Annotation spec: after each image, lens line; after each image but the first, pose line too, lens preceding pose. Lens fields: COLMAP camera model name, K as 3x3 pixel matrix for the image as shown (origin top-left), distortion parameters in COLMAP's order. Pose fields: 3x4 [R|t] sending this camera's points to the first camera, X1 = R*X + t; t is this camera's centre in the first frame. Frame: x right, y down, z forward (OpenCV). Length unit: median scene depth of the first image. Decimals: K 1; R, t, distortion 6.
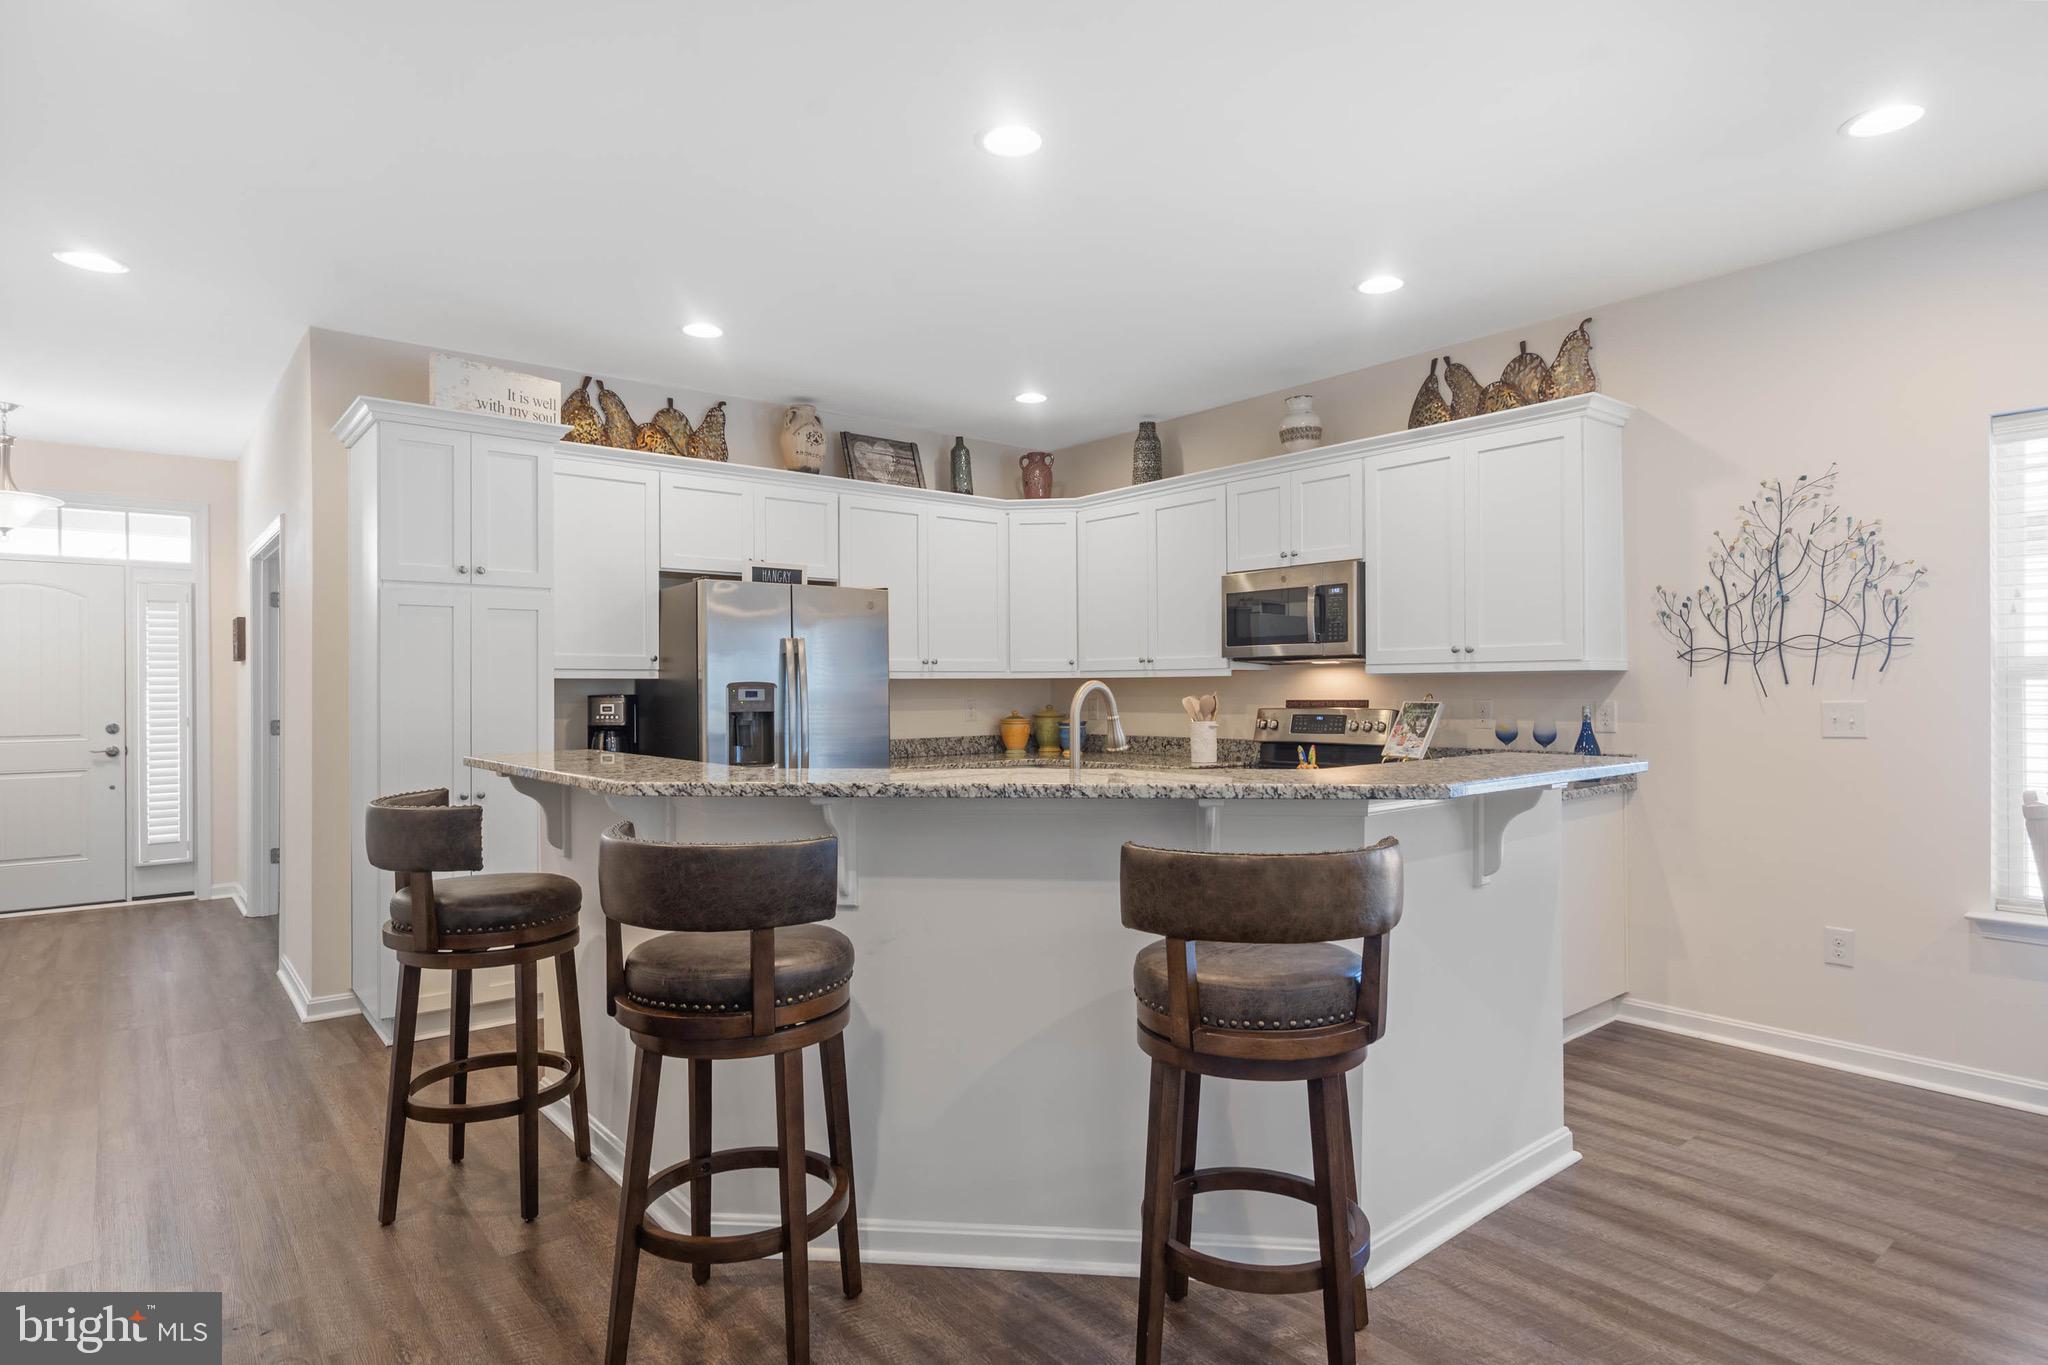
lens RADIAL K [[1123.1, 0, 1024.0], [0, 1123.1, 682.5], [0, 0, 1]] dist [-0.002334, 0.000895]
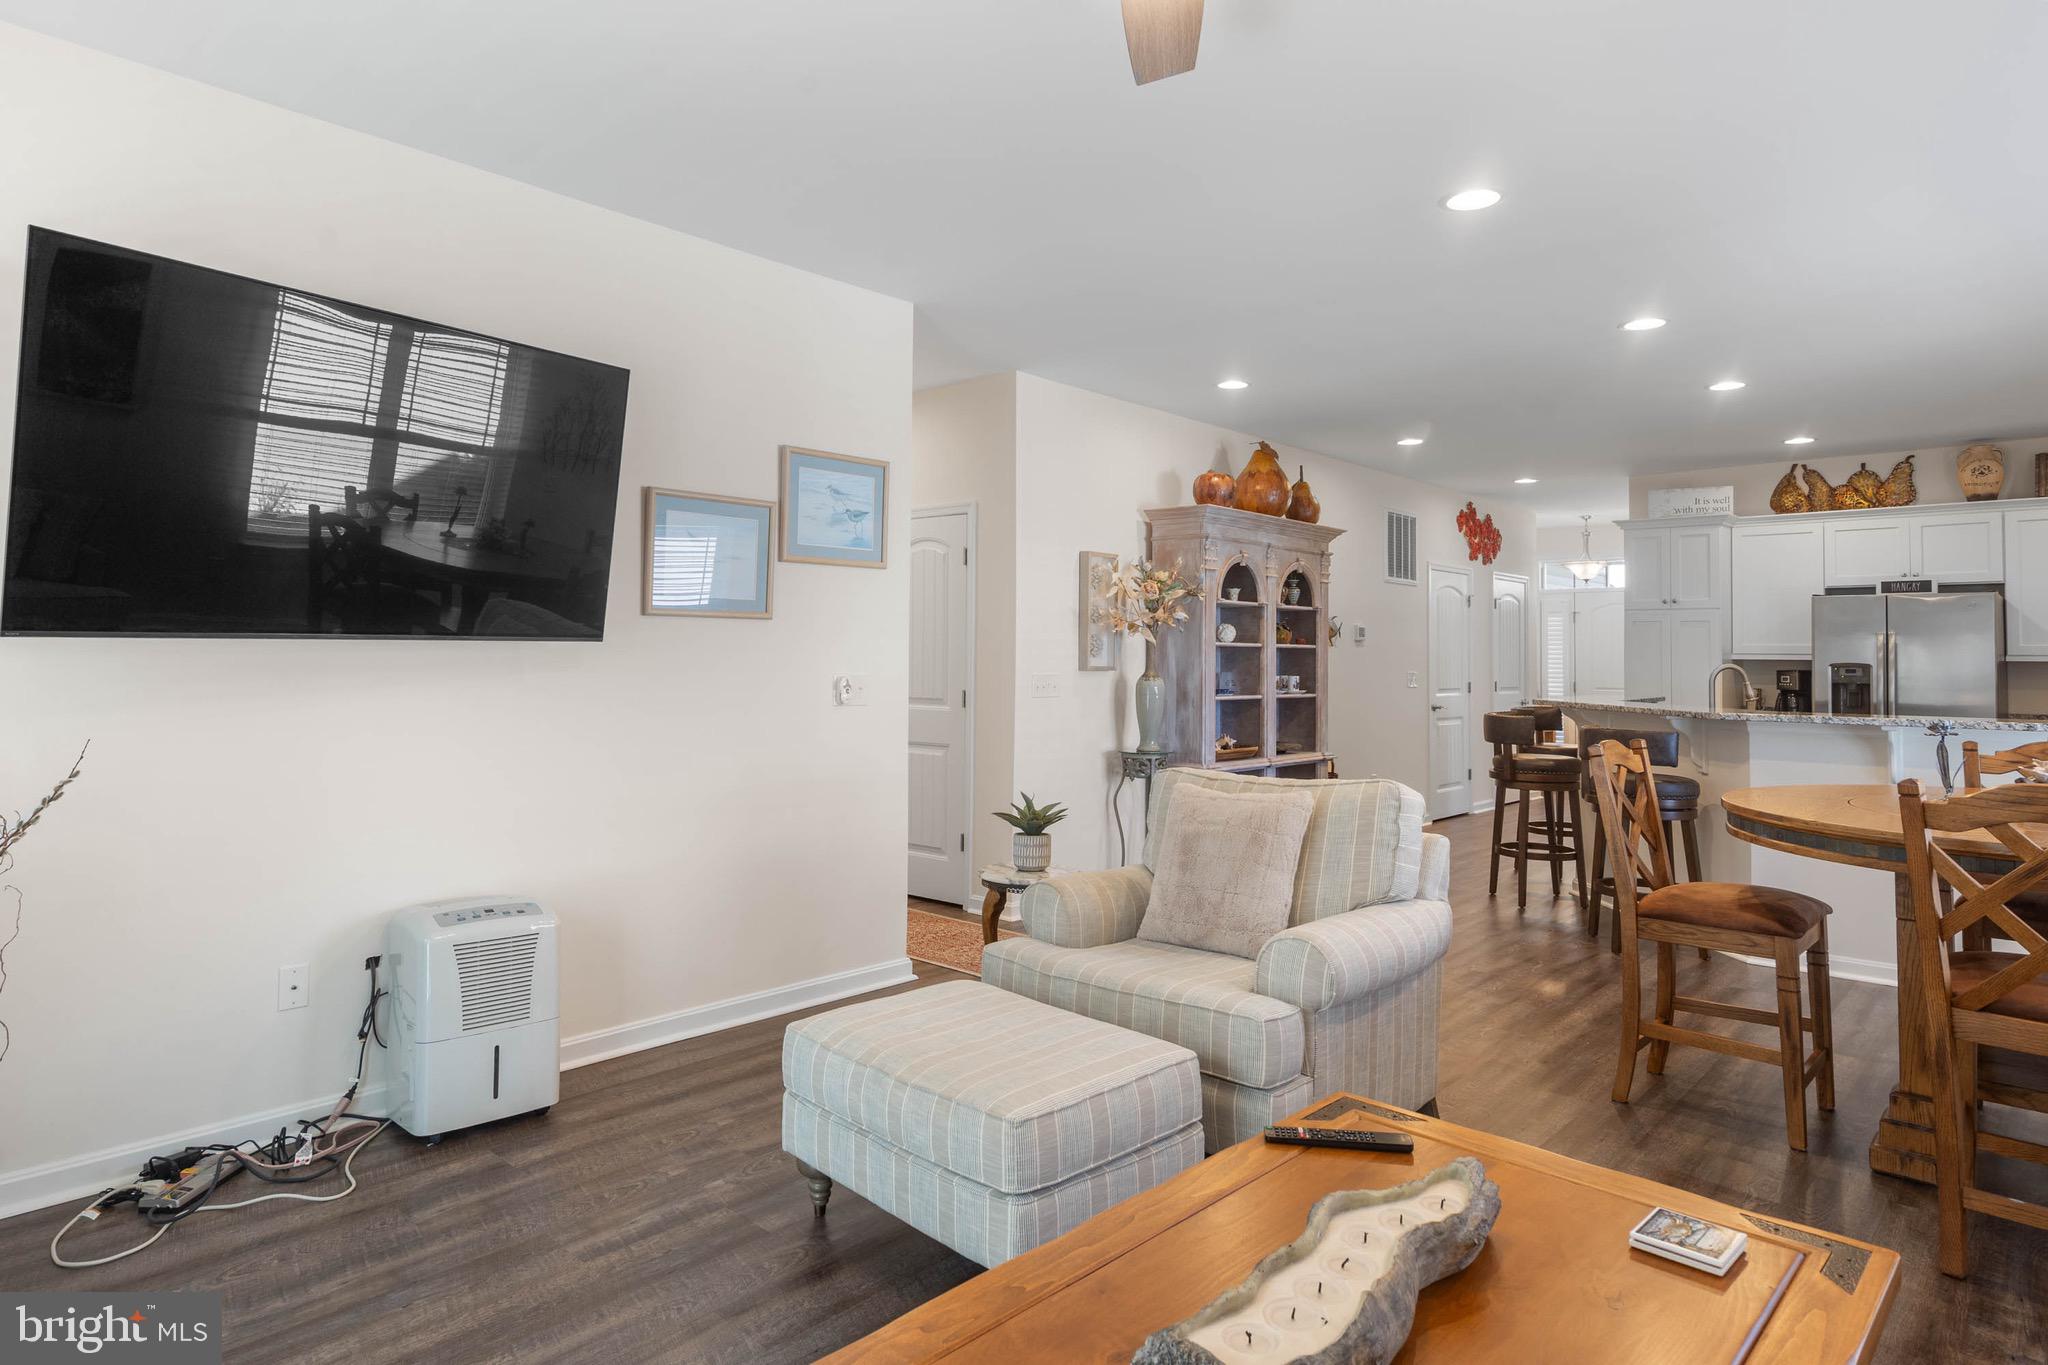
lens RADIAL K [[1174.4, 0, 994.7], [0, 1174.4, 625.2], [0, 0, 1]] dist [0.002526, 0.002821]
pose [[0.128575, -0.022561, -0.991443, 1.137639], [-0.005271, 0.999712, -0.023433, -0.007776], [0.991686, 0.008239, 0.128419, -0.316440]]
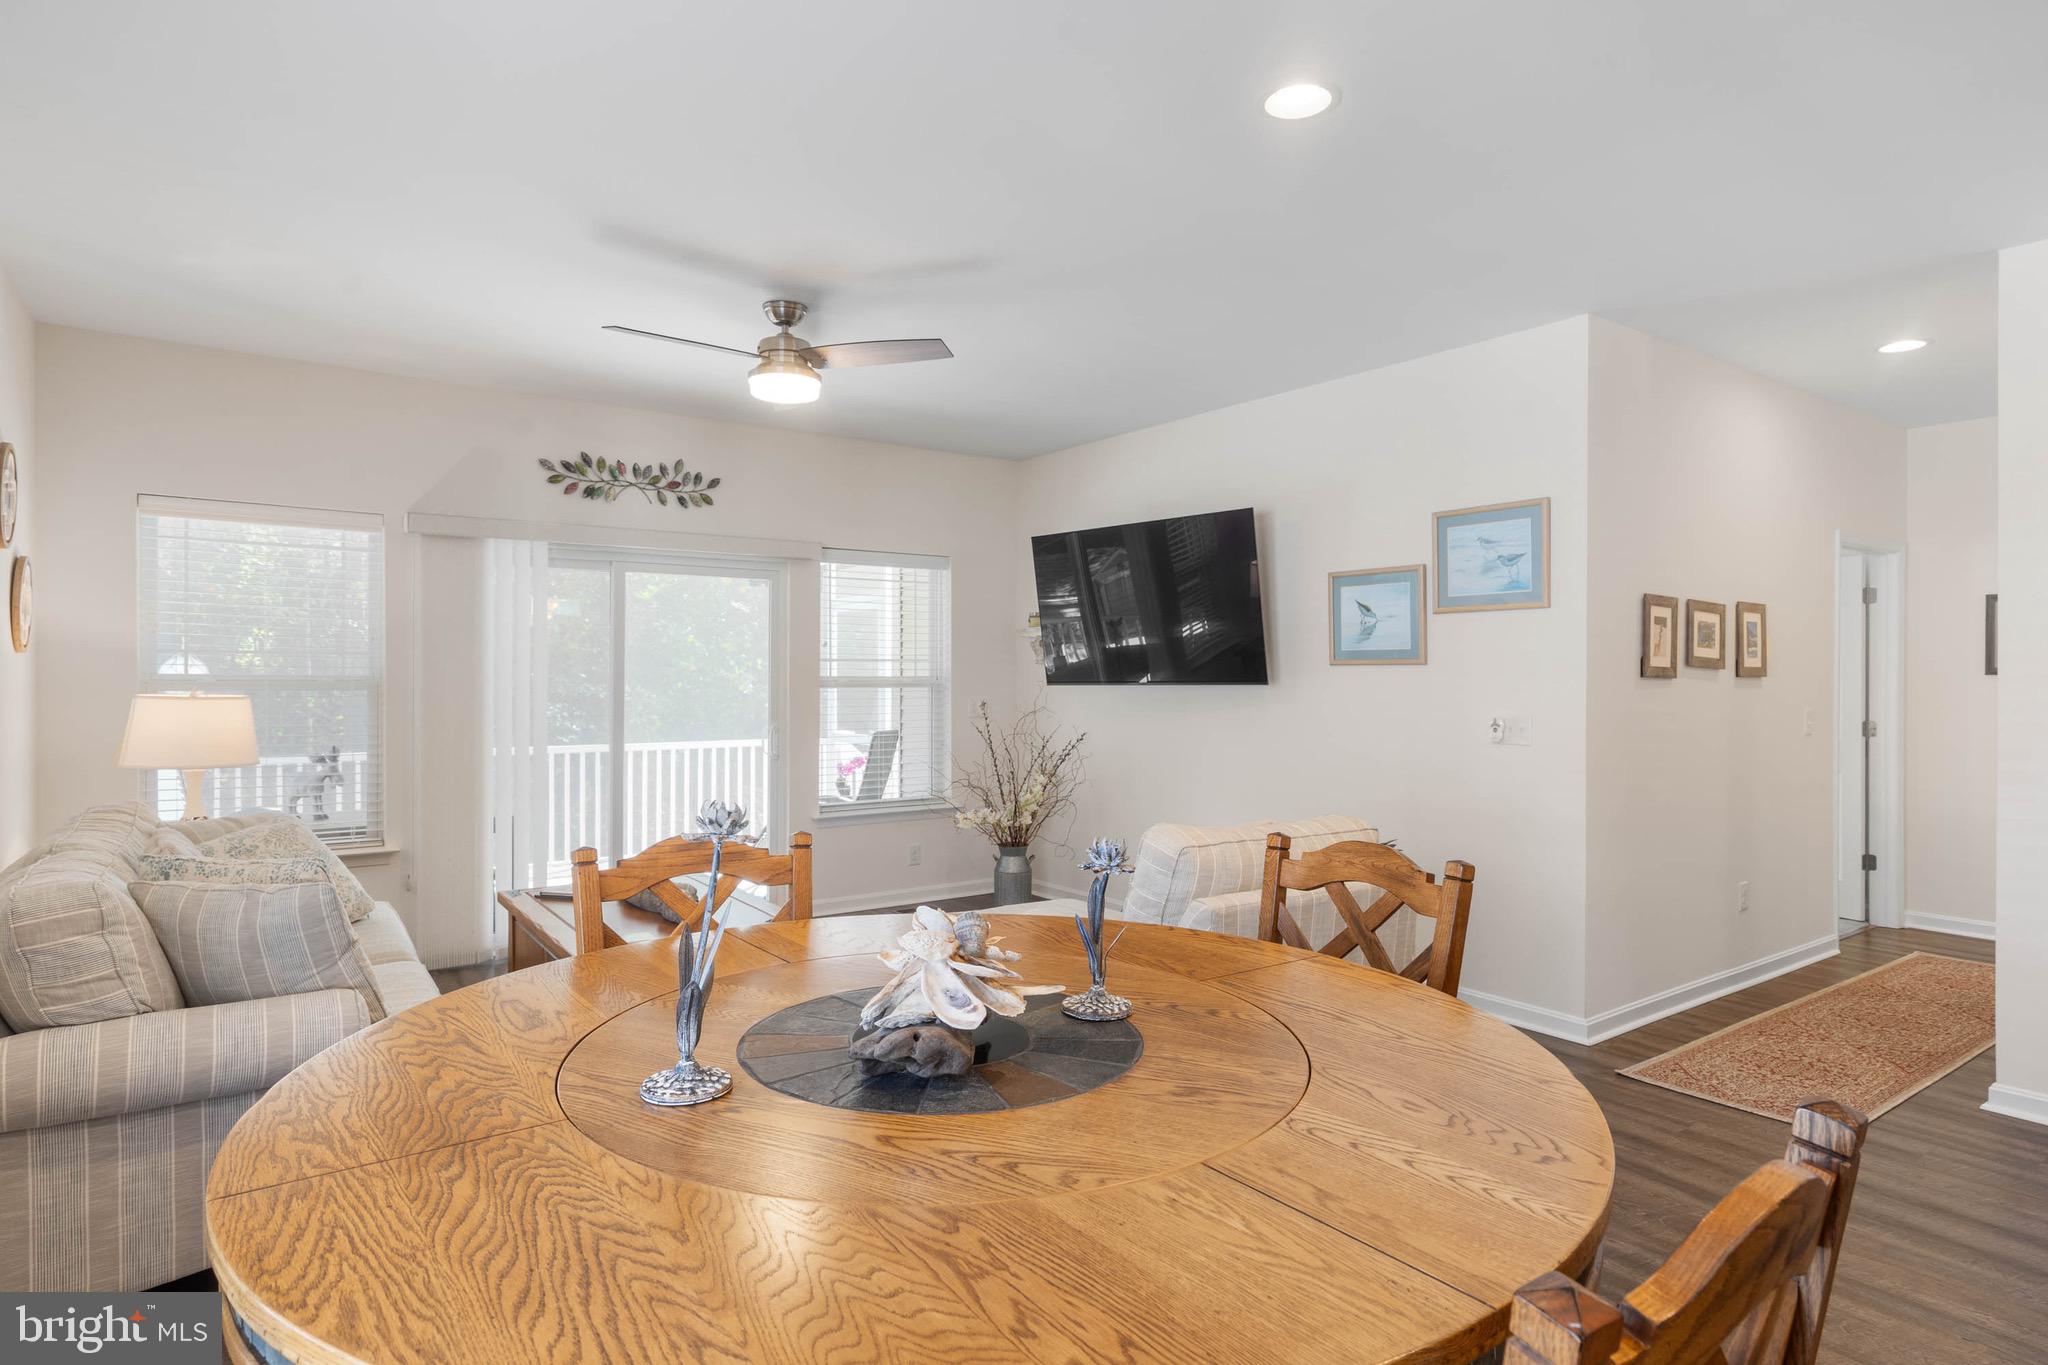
lens RADIAL K [[1123.1, 0, 1024.0], [0, 1123.1, 682.5], [0, 0, 1]] dist [-0.002334, 0.000895]
pose [[-0.998089, 0.000054, 0.061785, 0.524649], [0.000116, 0.999999, 0.001012, -0.017380], [-0.061785, 0.001018, -0.998089, 0.651725]]
